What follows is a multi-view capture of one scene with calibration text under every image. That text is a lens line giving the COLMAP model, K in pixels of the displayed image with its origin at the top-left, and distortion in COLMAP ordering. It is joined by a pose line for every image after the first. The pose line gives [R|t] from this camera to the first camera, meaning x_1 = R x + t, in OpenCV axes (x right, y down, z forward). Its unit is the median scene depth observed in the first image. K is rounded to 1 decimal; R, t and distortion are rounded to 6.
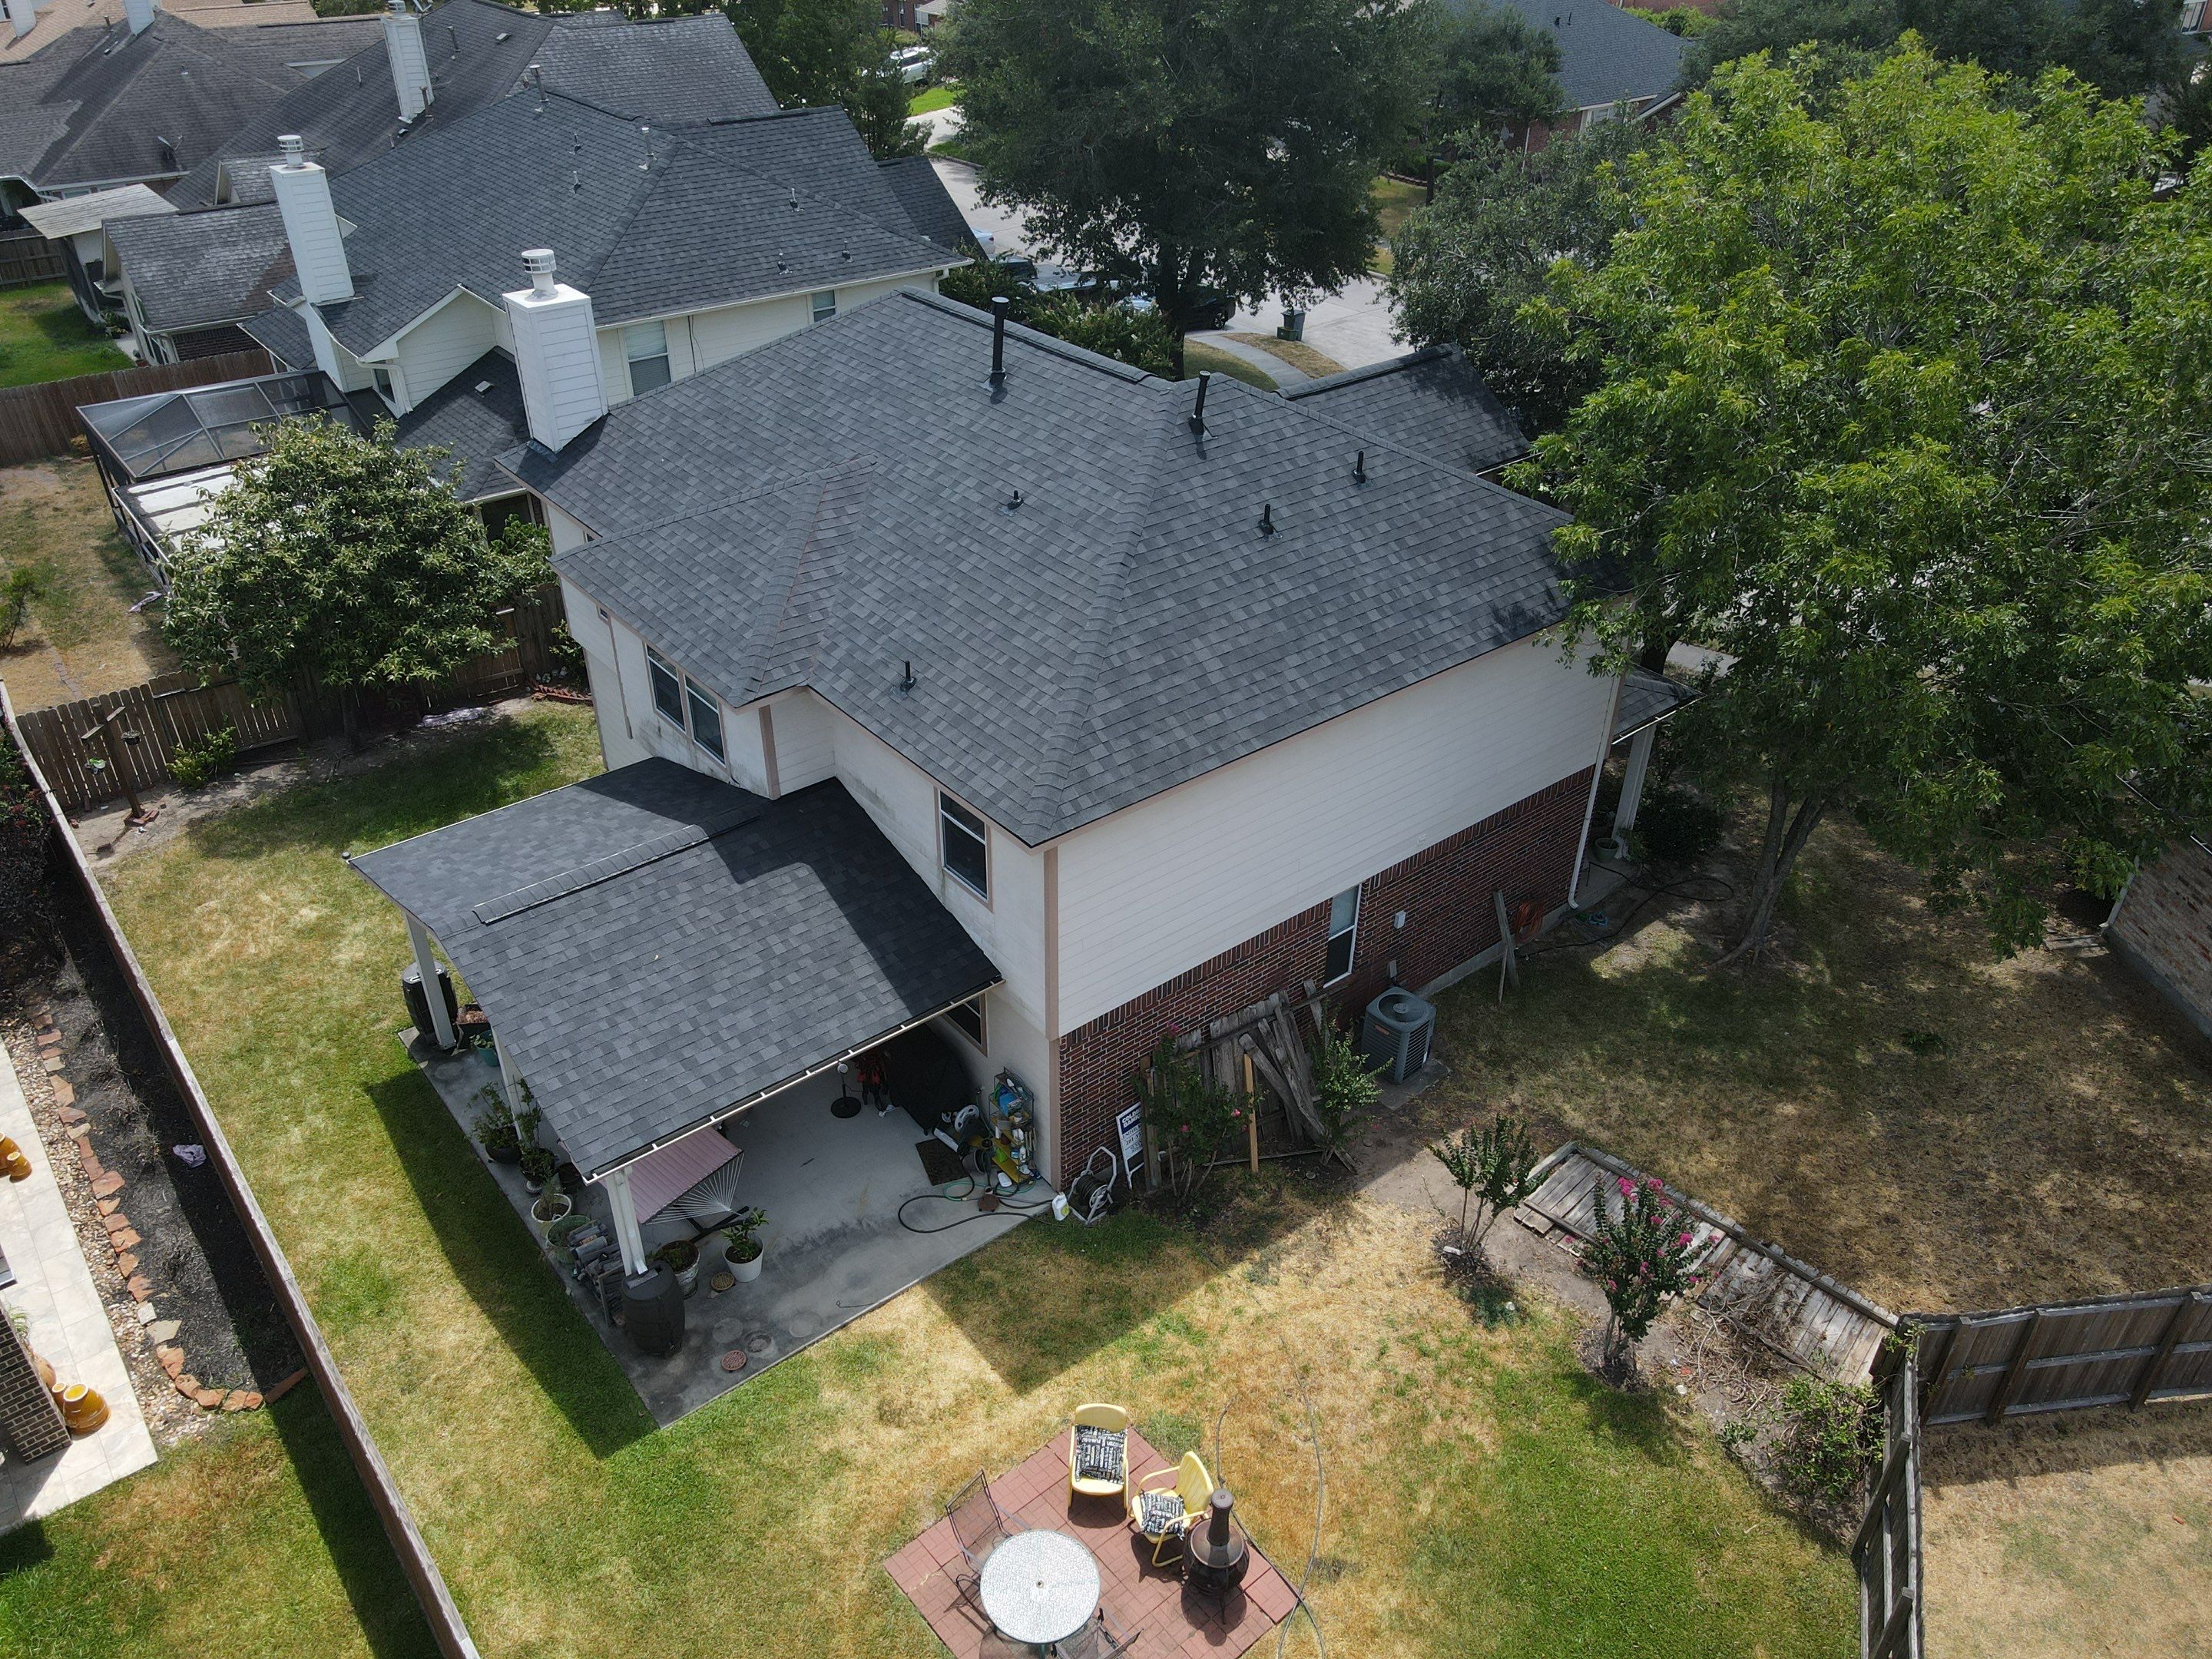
lens RADIAL K [[1617.9, 0, 1104.2], [0, 1617.9, 803.2], [0, 0, 1]] dist [0.021085, 0.002578]
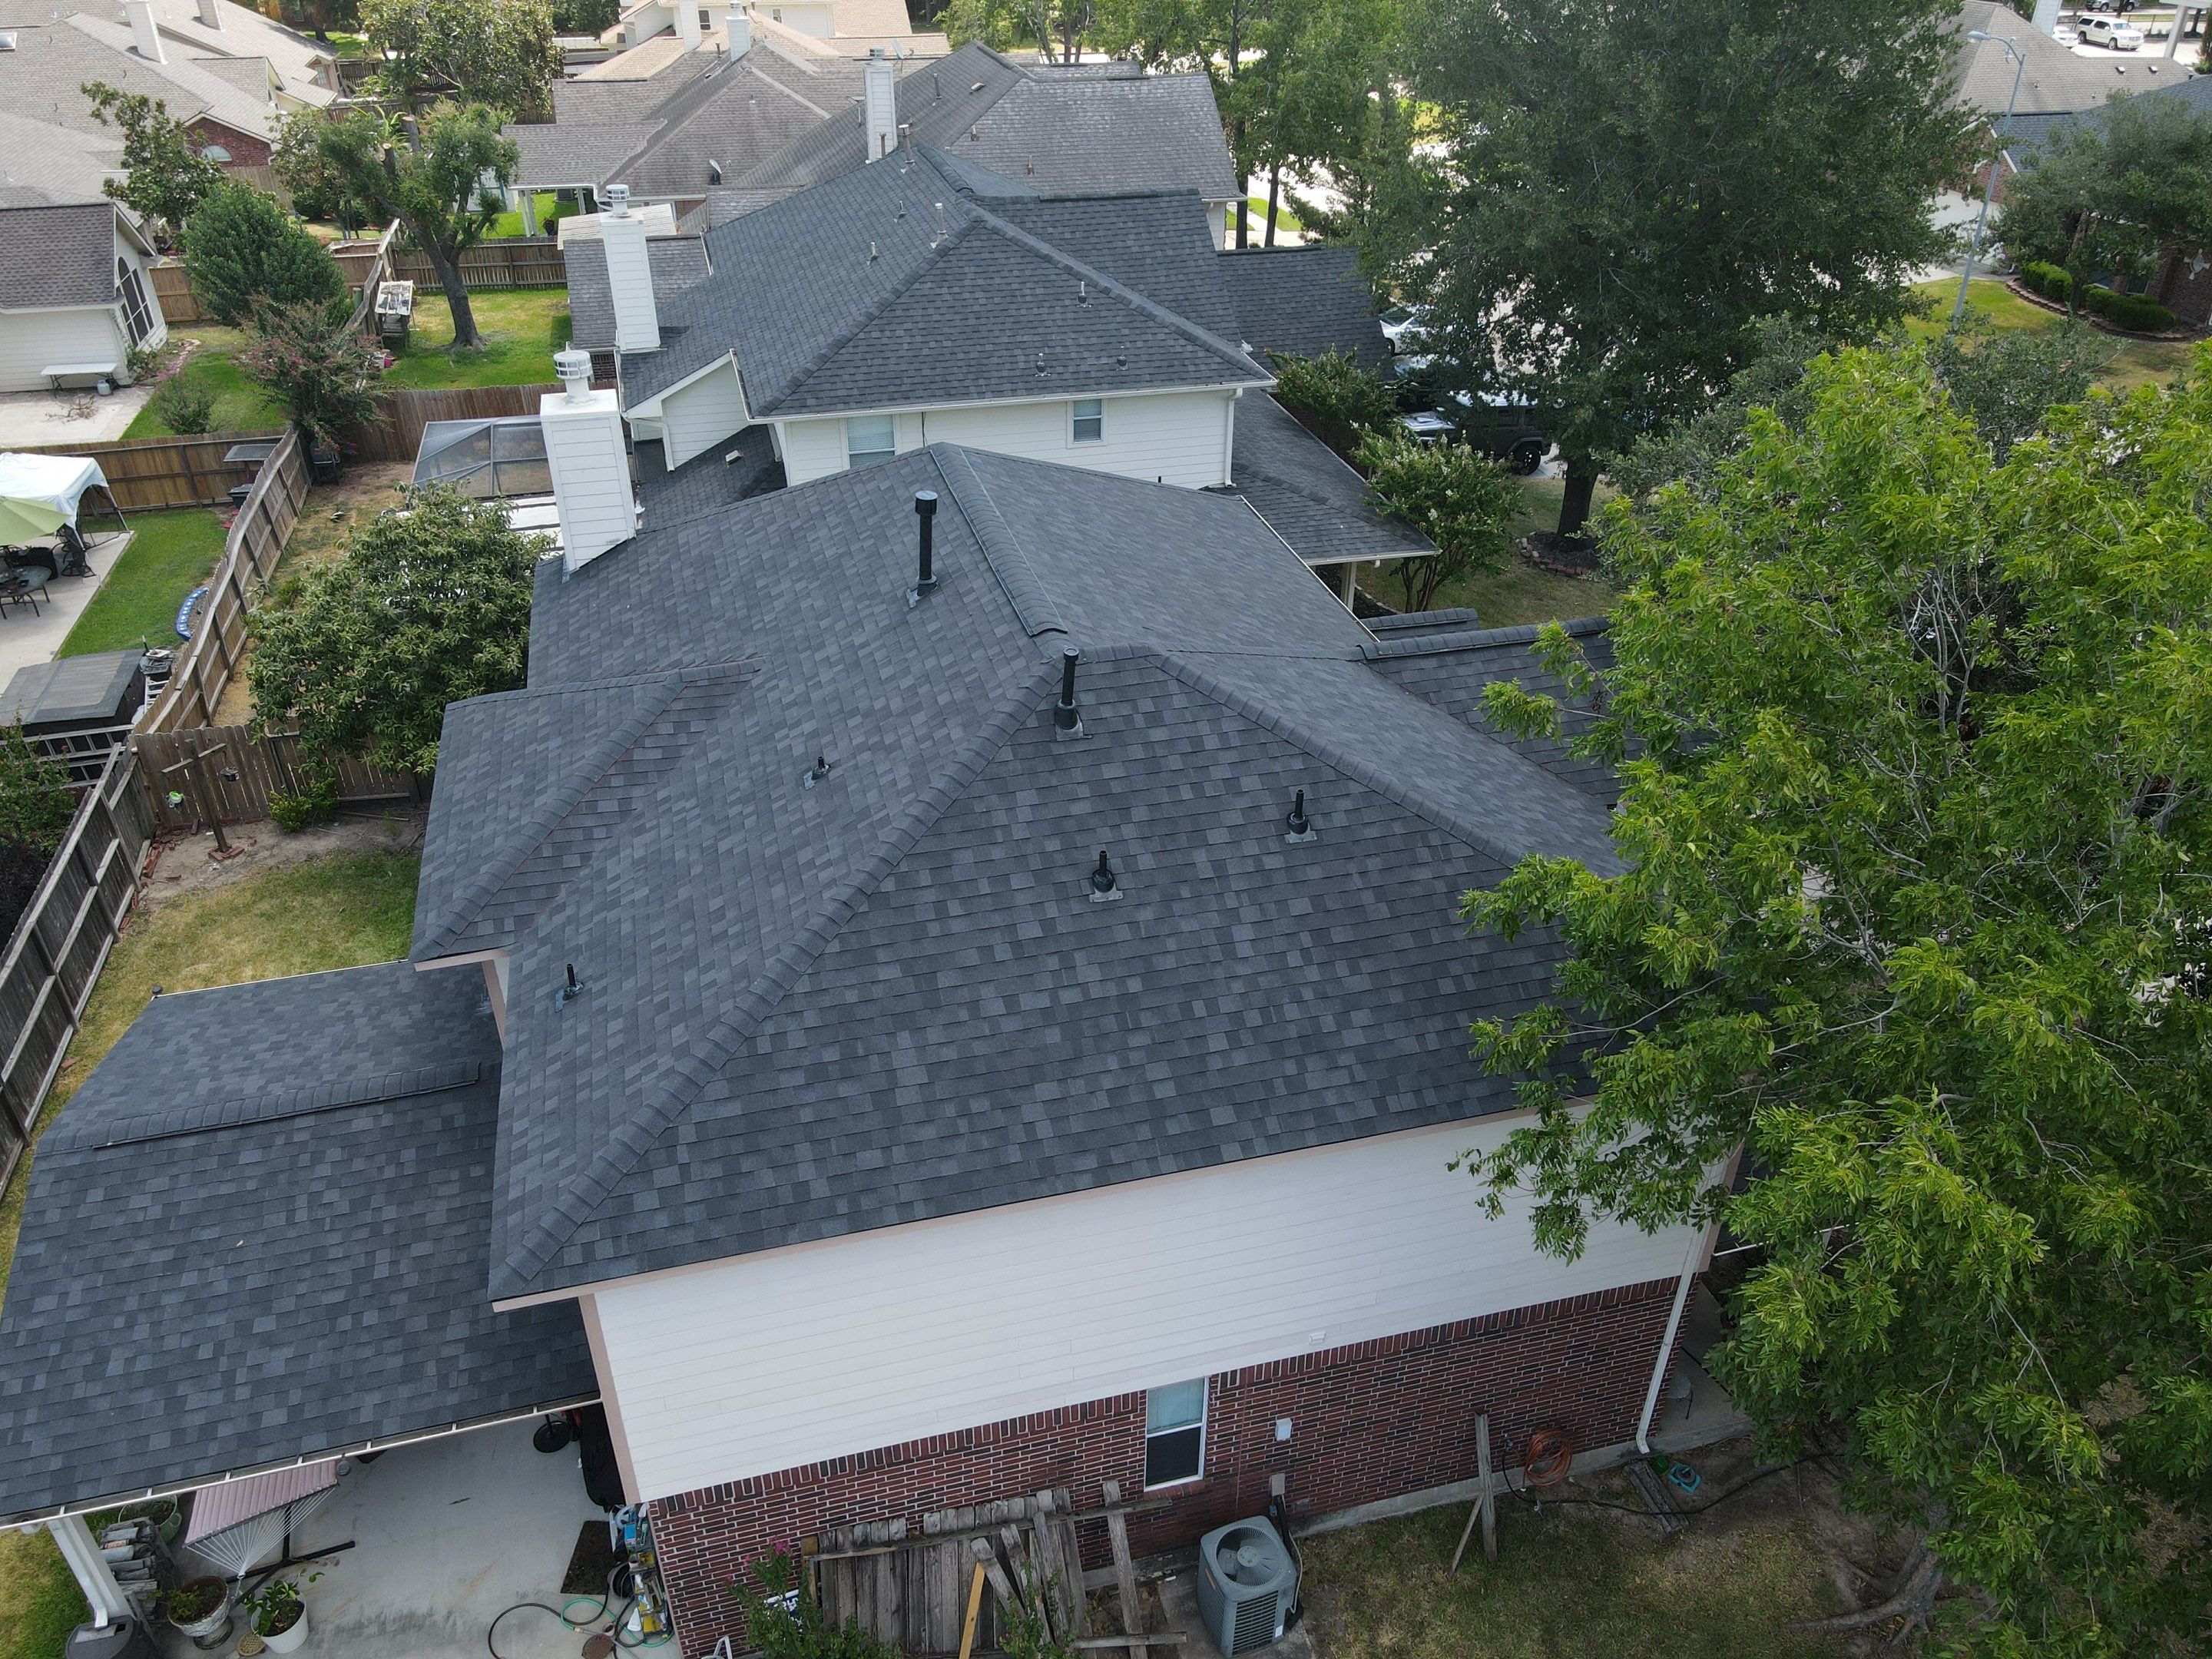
lens RADIAL K [[1609.7, 0, 1097.6], [0, 1609.7, 819.4], [0, 0, 1]] dist [0.020401, 0.013725]
pose [[0.912888, 0.212727, -0.348400, 0.317690], [-0.215153, 0.976049, 0.032207, -0.206133], [0.346907, 0.045558, 0.936792, 0.320943]]
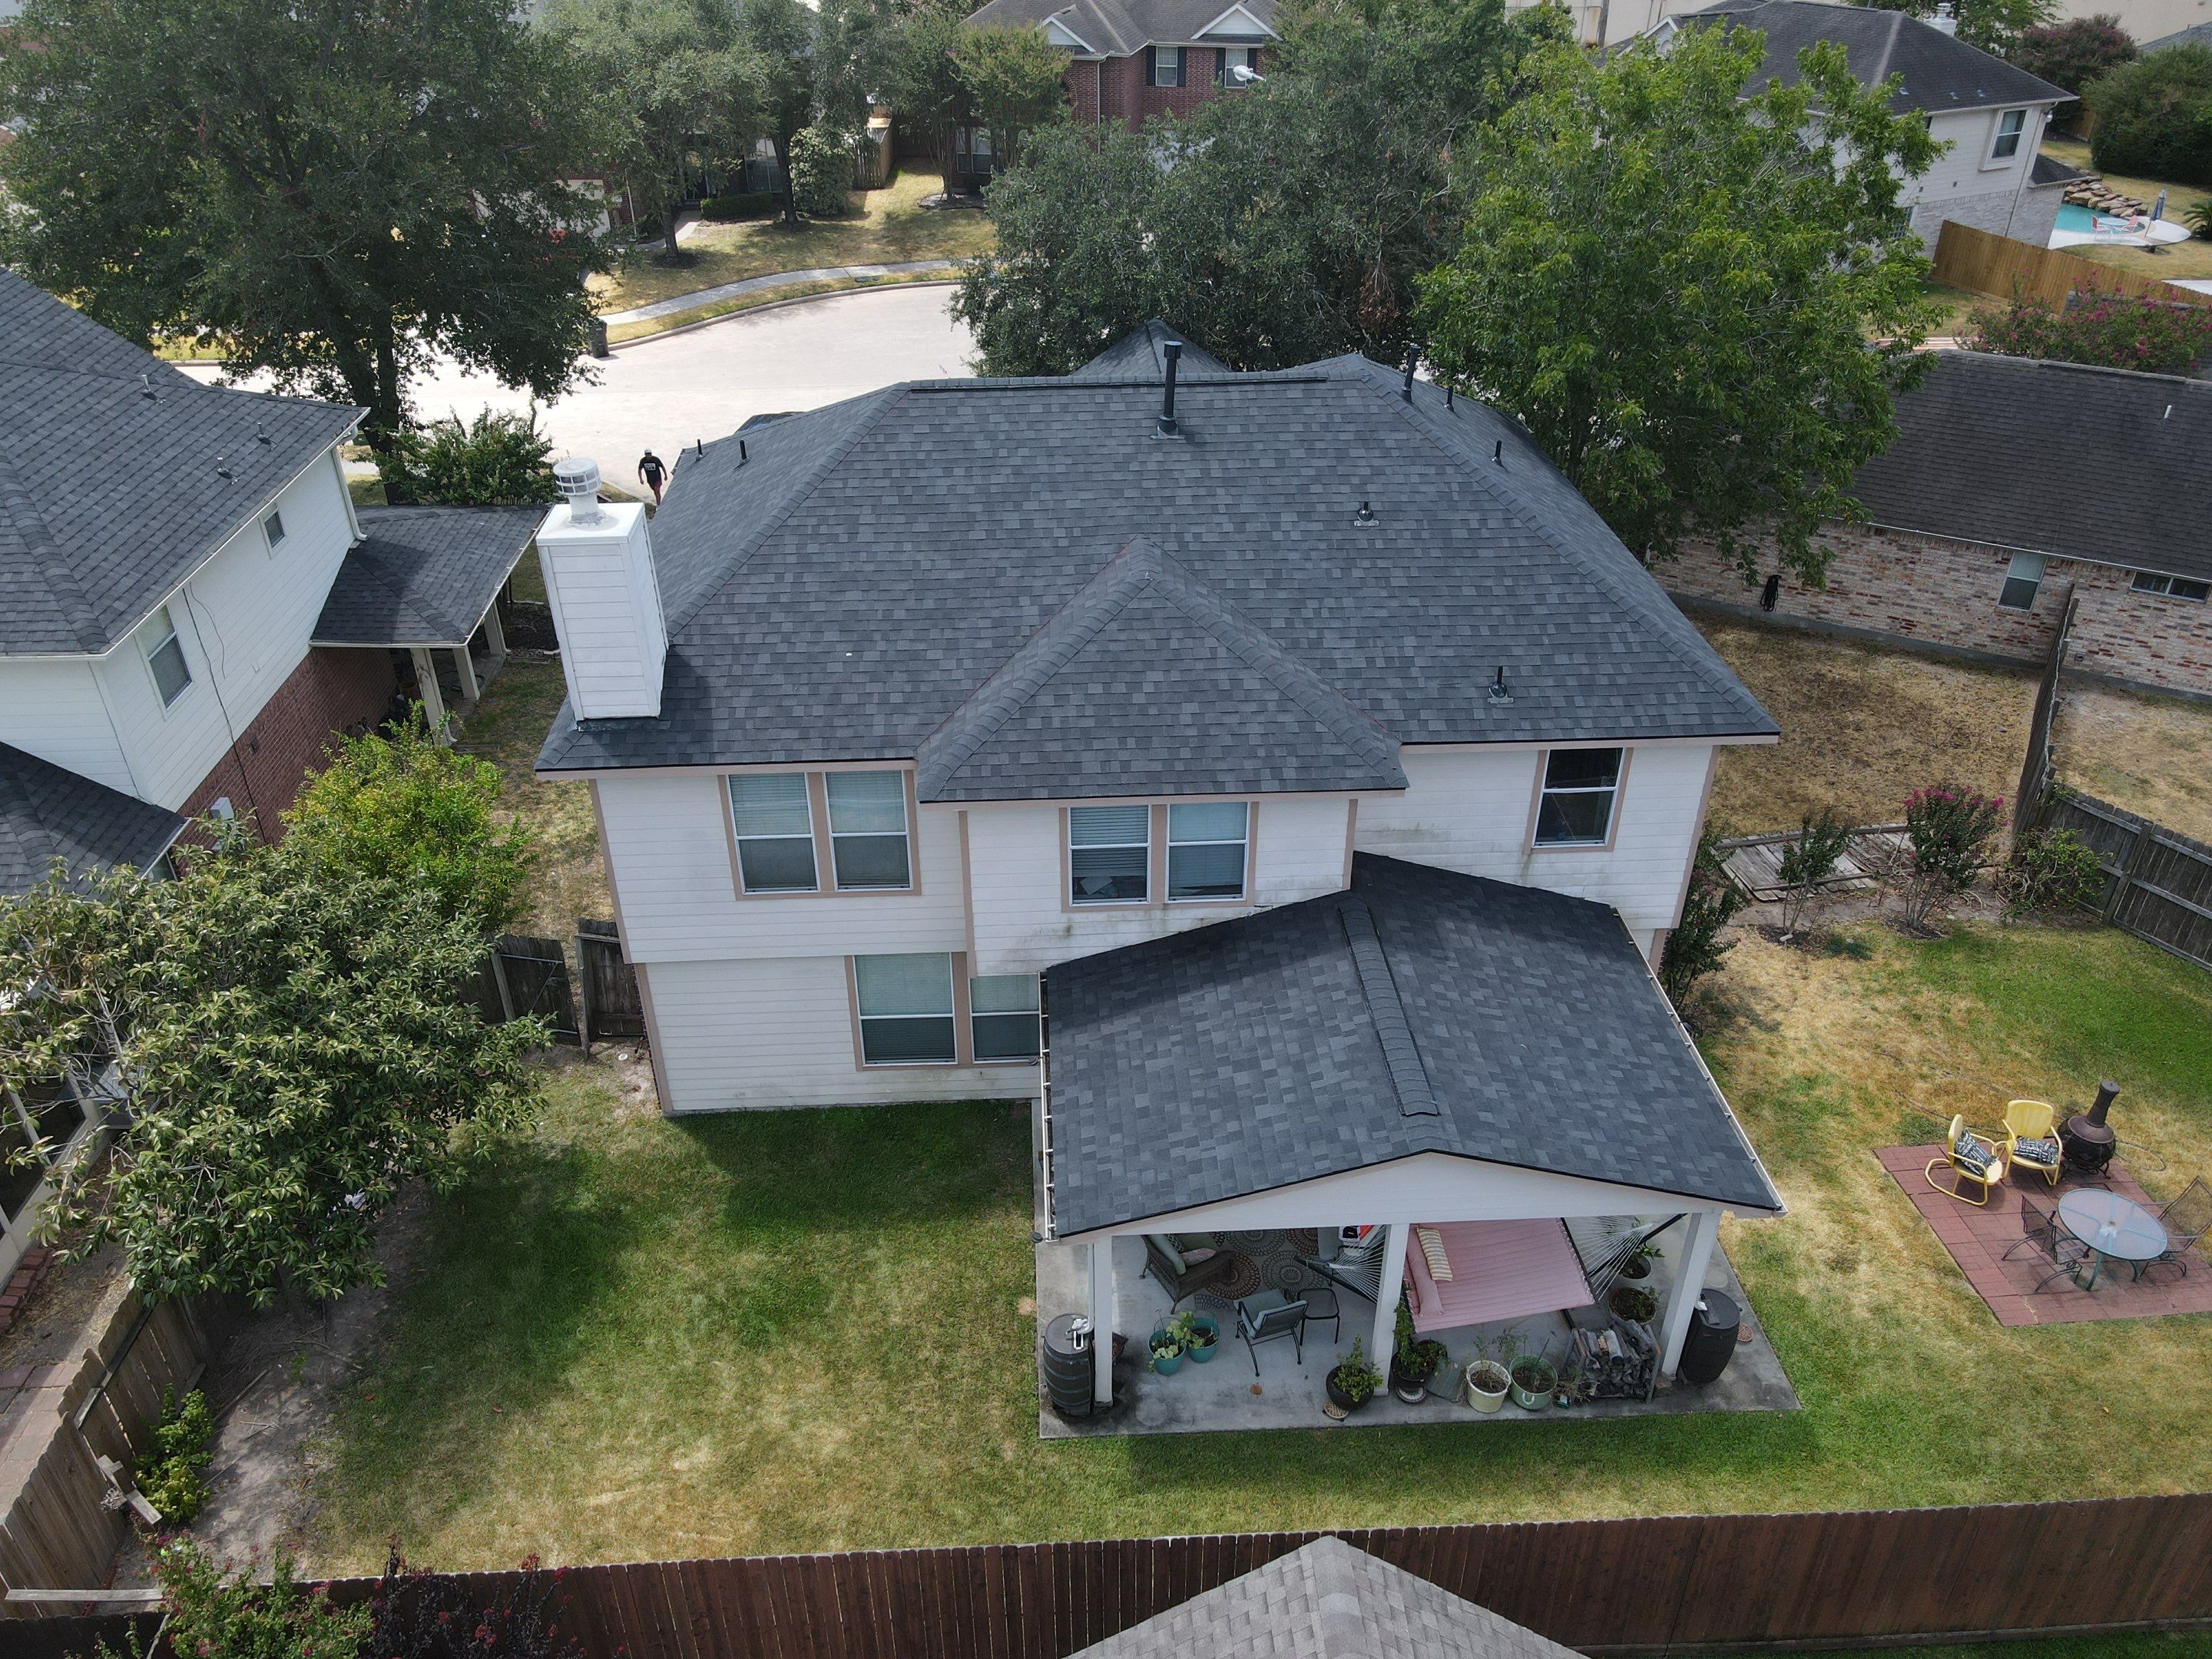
lens RADIAL K [[1609.7, 0, 1097.6], [0, 1609.7, 819.4], [0, 0, 1]] dist [0.020401, 0.013725]
pose [[0.590678, -0.434241, 0.680099, -0.874073], [0.436463, 0.880844, 0.183340, -0.261693], [-0.678675, 0.188543, 0.709825, 0.417871]]
